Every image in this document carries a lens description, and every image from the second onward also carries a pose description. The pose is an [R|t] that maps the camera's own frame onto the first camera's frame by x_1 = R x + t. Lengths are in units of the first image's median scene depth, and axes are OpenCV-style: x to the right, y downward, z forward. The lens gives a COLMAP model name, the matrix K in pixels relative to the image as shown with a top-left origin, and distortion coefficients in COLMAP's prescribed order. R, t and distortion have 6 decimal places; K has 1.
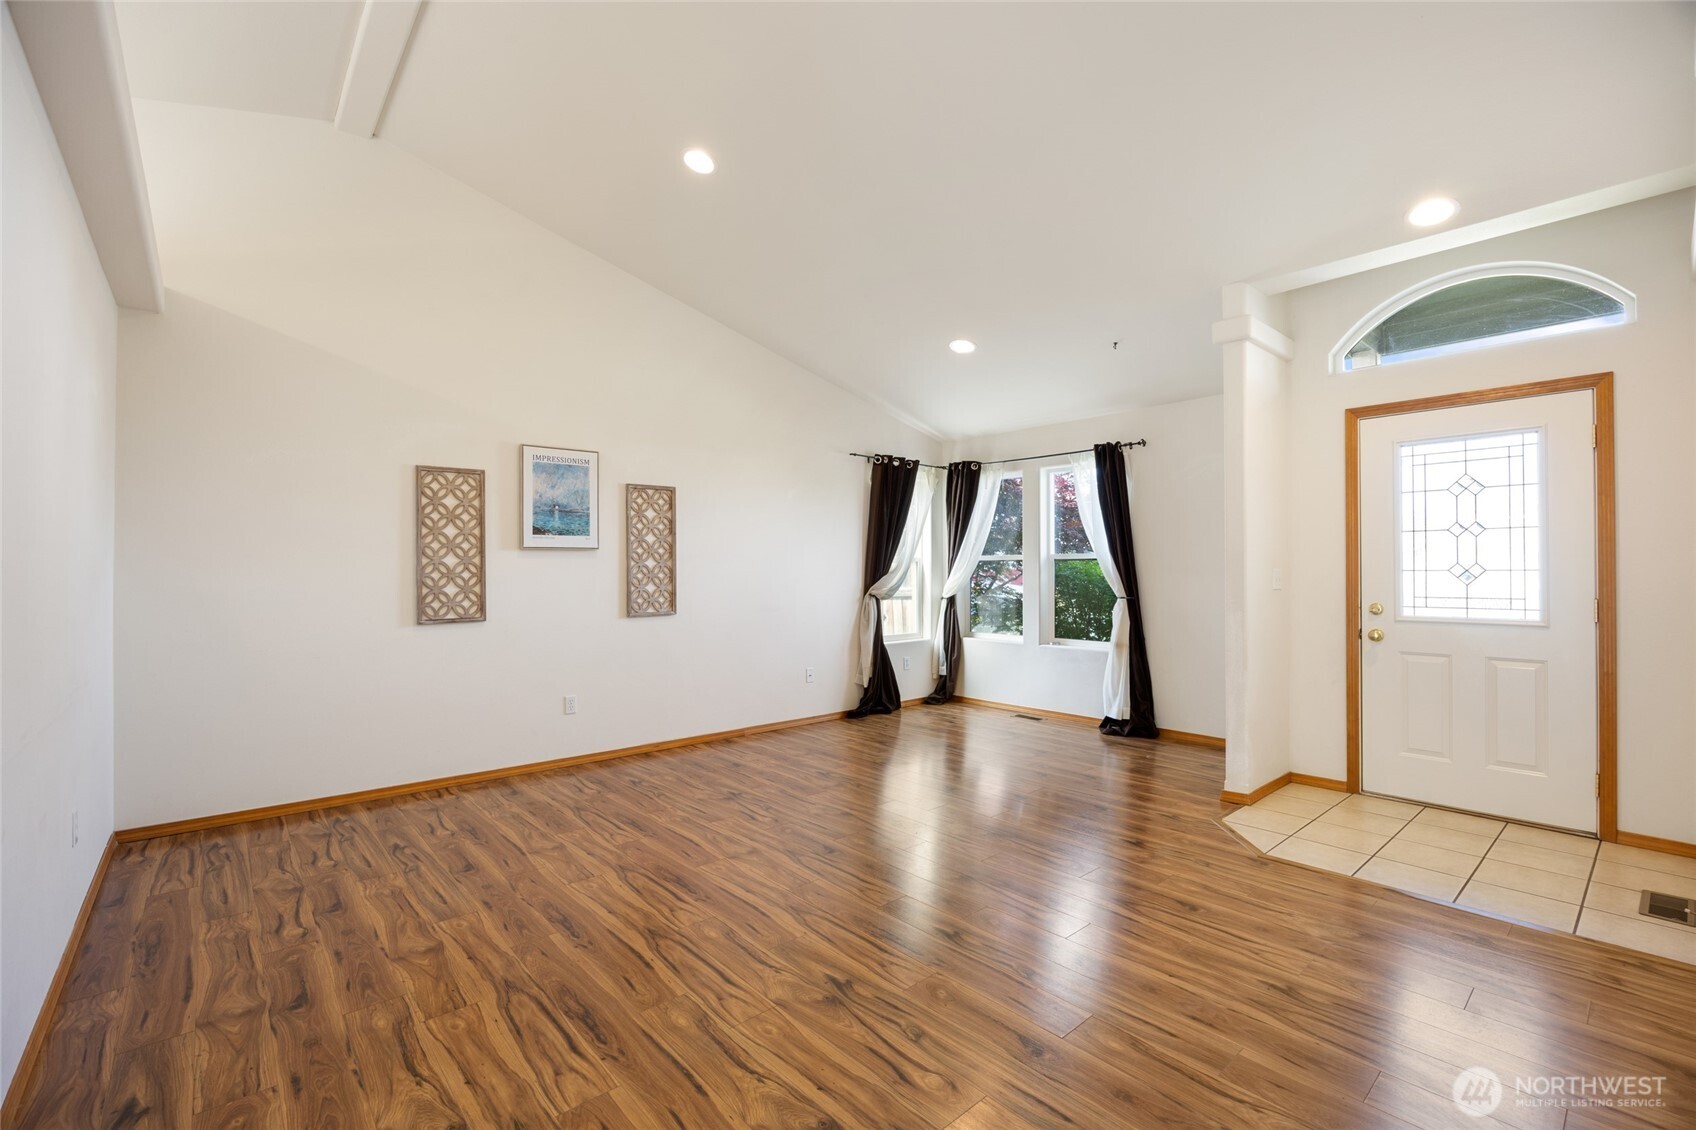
lens RADIAL K [[728.7, 0, 849.9], [0, 728.7, 566.8], [0, 0, 1]] dist [-0.019517, 0.003553]
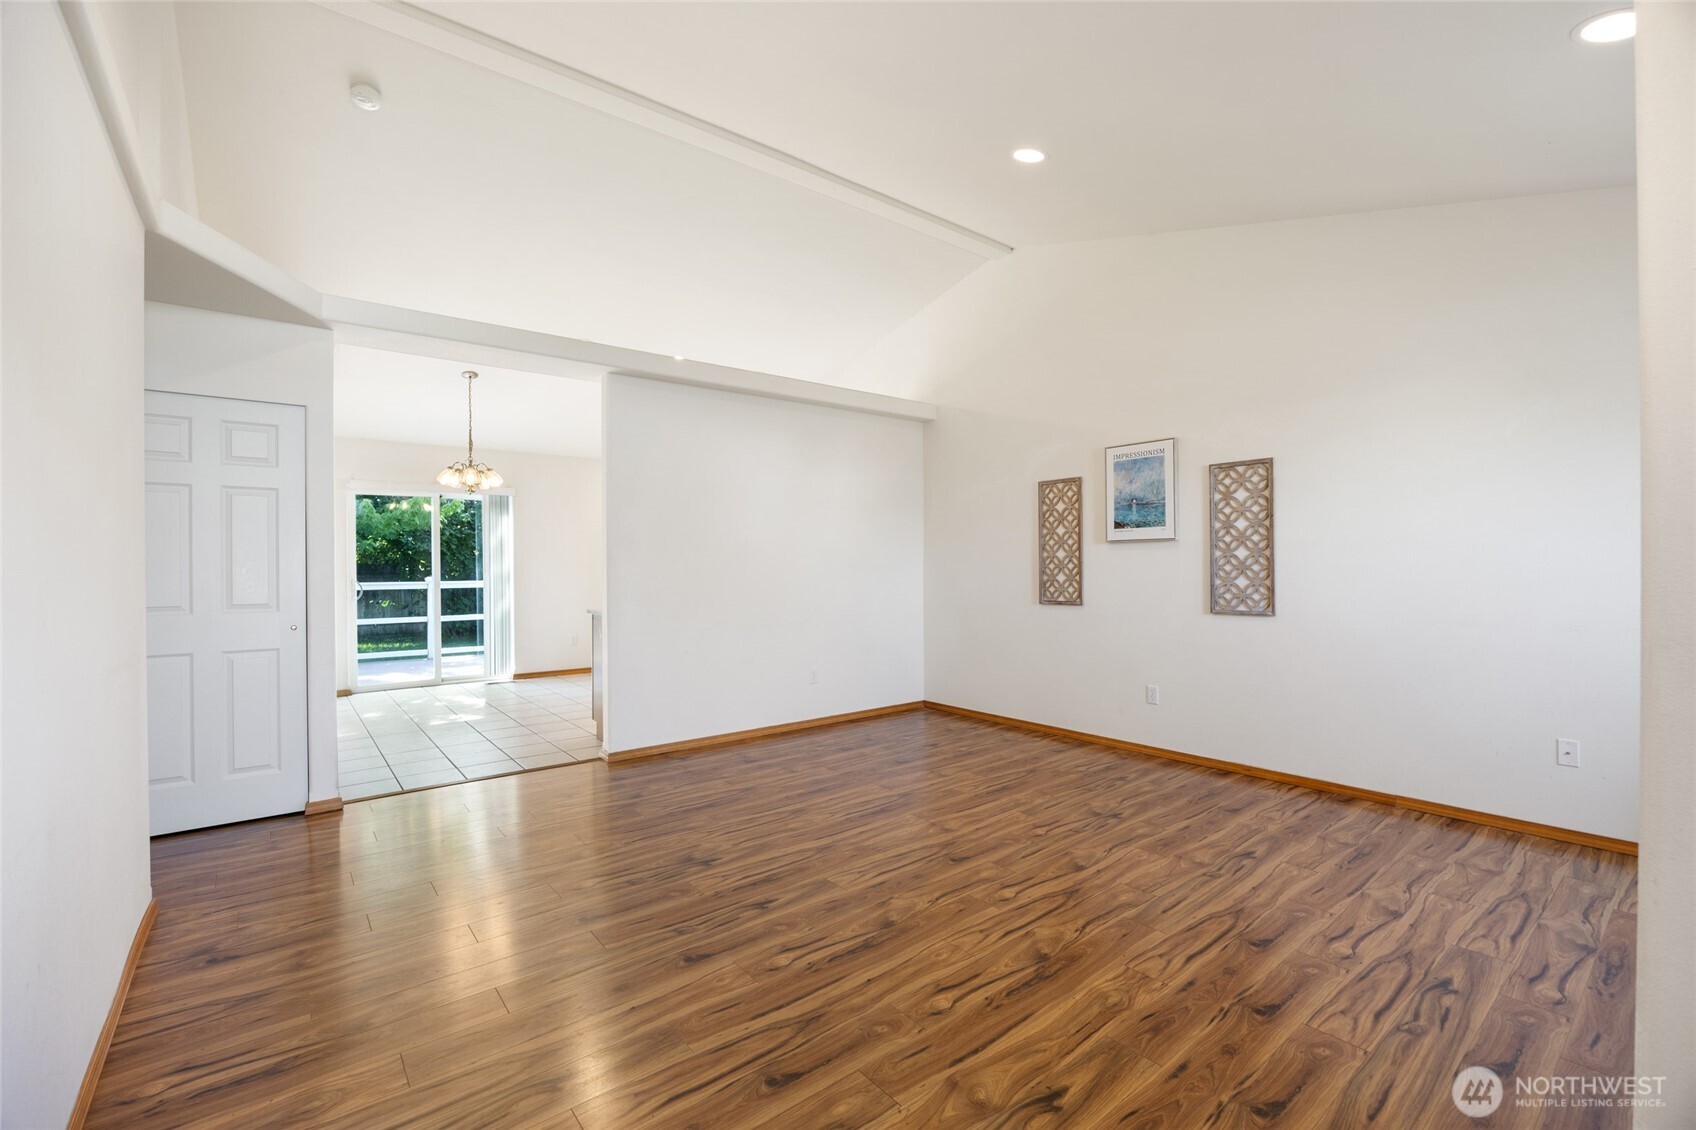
lens RADIAL K [[728.7, 0, 849.9], [0, 728.7, 566.8], [0, 0, 1]] dist [-0.019517, 0.003553]
pose [[-0.045235, 0.007505, -0.998948, 0.695053], [0.012603, 0.999896, 0.006942, -0.000393], [0.998897, -0.012276, -0.045325, 0.682276]]
